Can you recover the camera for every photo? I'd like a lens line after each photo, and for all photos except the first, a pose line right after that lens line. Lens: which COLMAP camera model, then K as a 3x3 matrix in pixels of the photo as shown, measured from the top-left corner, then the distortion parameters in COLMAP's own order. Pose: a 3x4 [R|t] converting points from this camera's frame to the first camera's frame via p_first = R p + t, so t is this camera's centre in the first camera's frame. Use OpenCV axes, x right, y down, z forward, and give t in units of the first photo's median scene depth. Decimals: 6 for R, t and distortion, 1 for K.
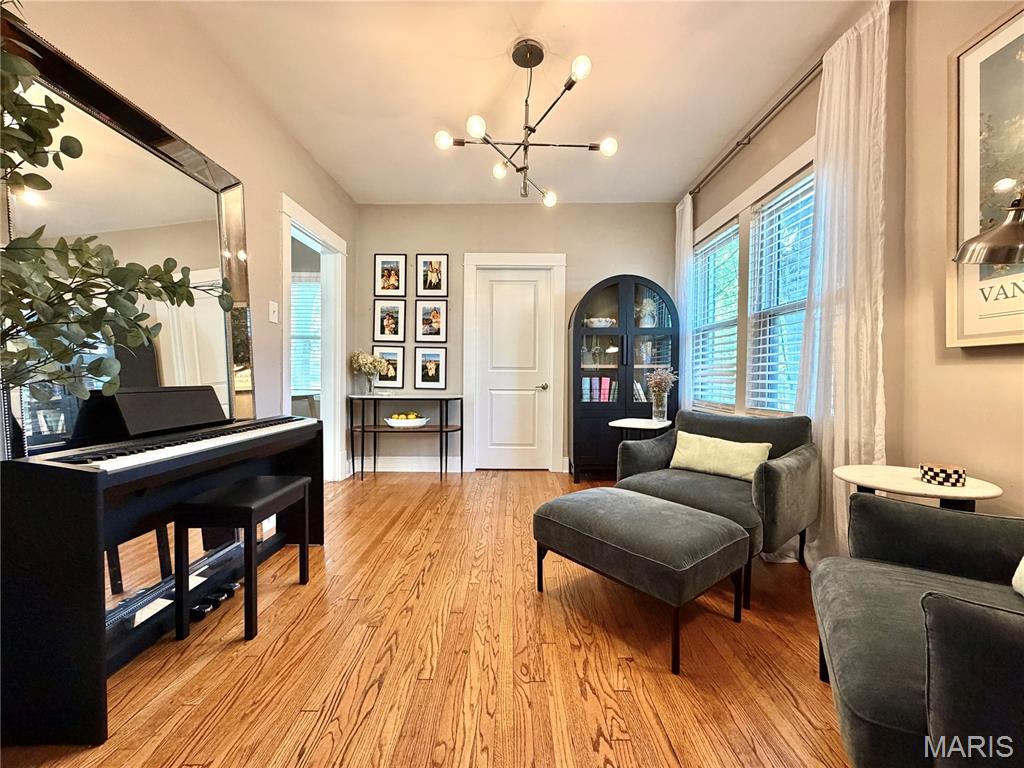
lens RADIAL K [[414.1, 0, 508.4], [0, 414.1, 381.1], [0, 0, 1]] dist [0.001219, -0.000239]
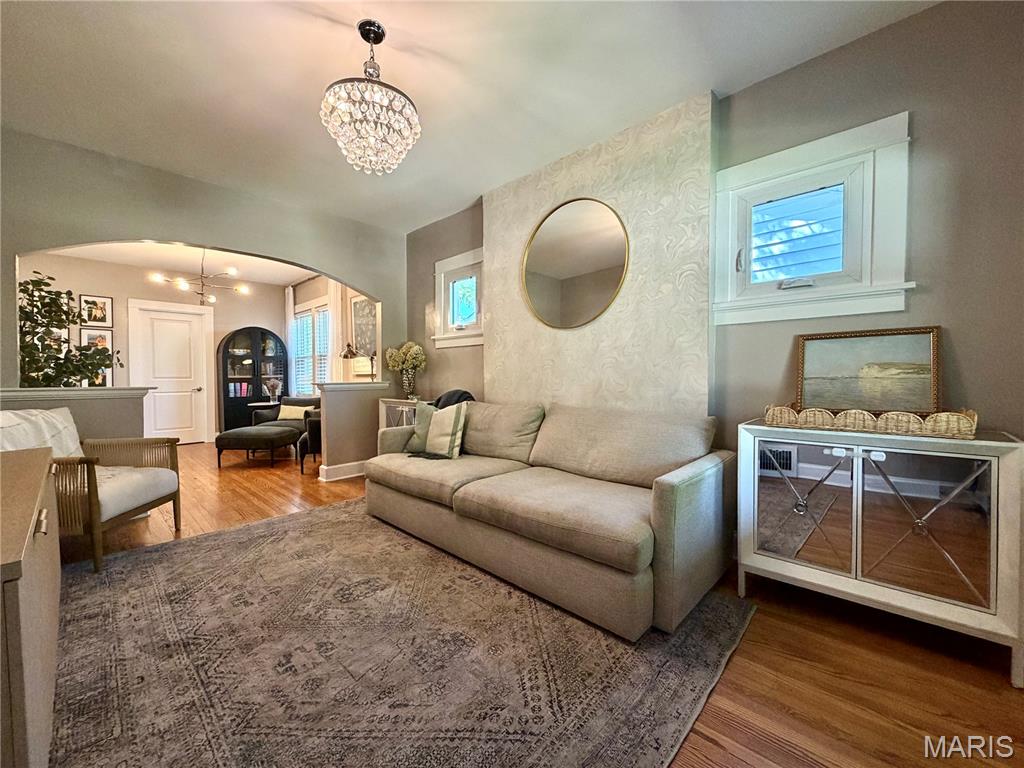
lens RADIAL K [[409.3, 0, 512.0], [0, 409.3, 384.0], [0, 0, 1]] dist [-0.000031, -0.000094]
pose [[0.681848, -0.023298, 0.731123, -0.270176], [0.017018, 0.999727, 0.015986, -0.012372], [-0.731296, 0.001542, 0.682059, -1.052397]]
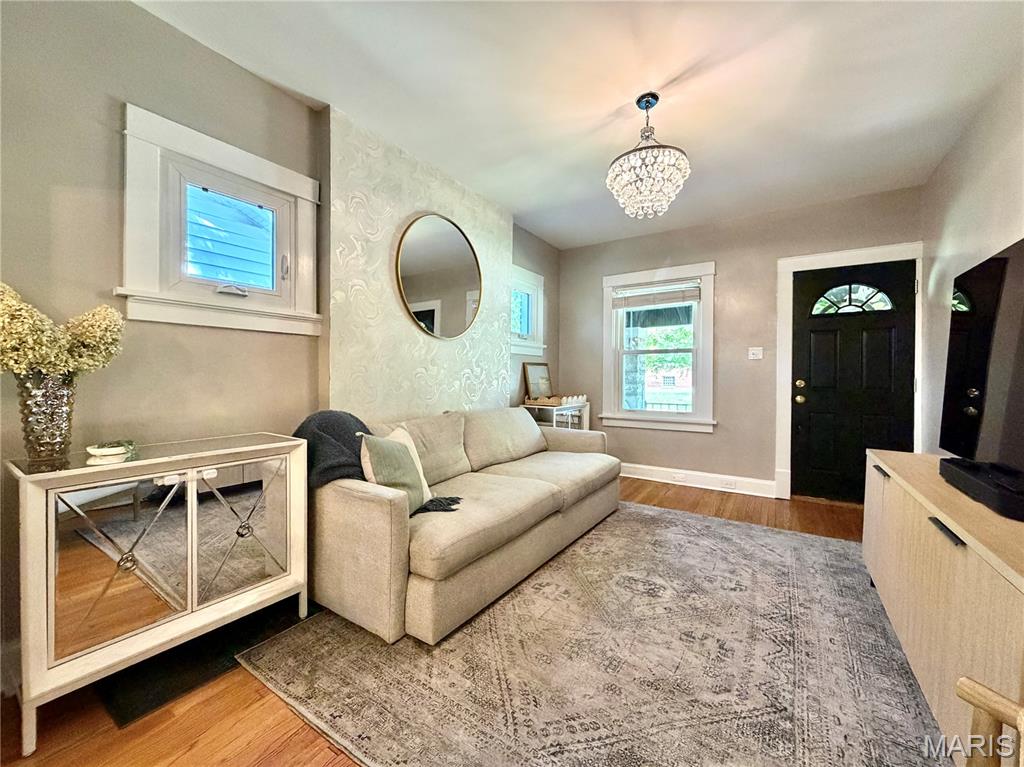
lens RADIAL K [[414.1, 0, 508.4], [0, 414.1, 380.6], [0, 0, 1]] dist [0.001219, -0.000239]
pose [[-0.836276, -0.016137, 0.548072, -0.178175], [-0.001993, 0.999650, 0.026393, -0.044382], [-0.548305, 0.020979, -0.836015, 0.056590]]
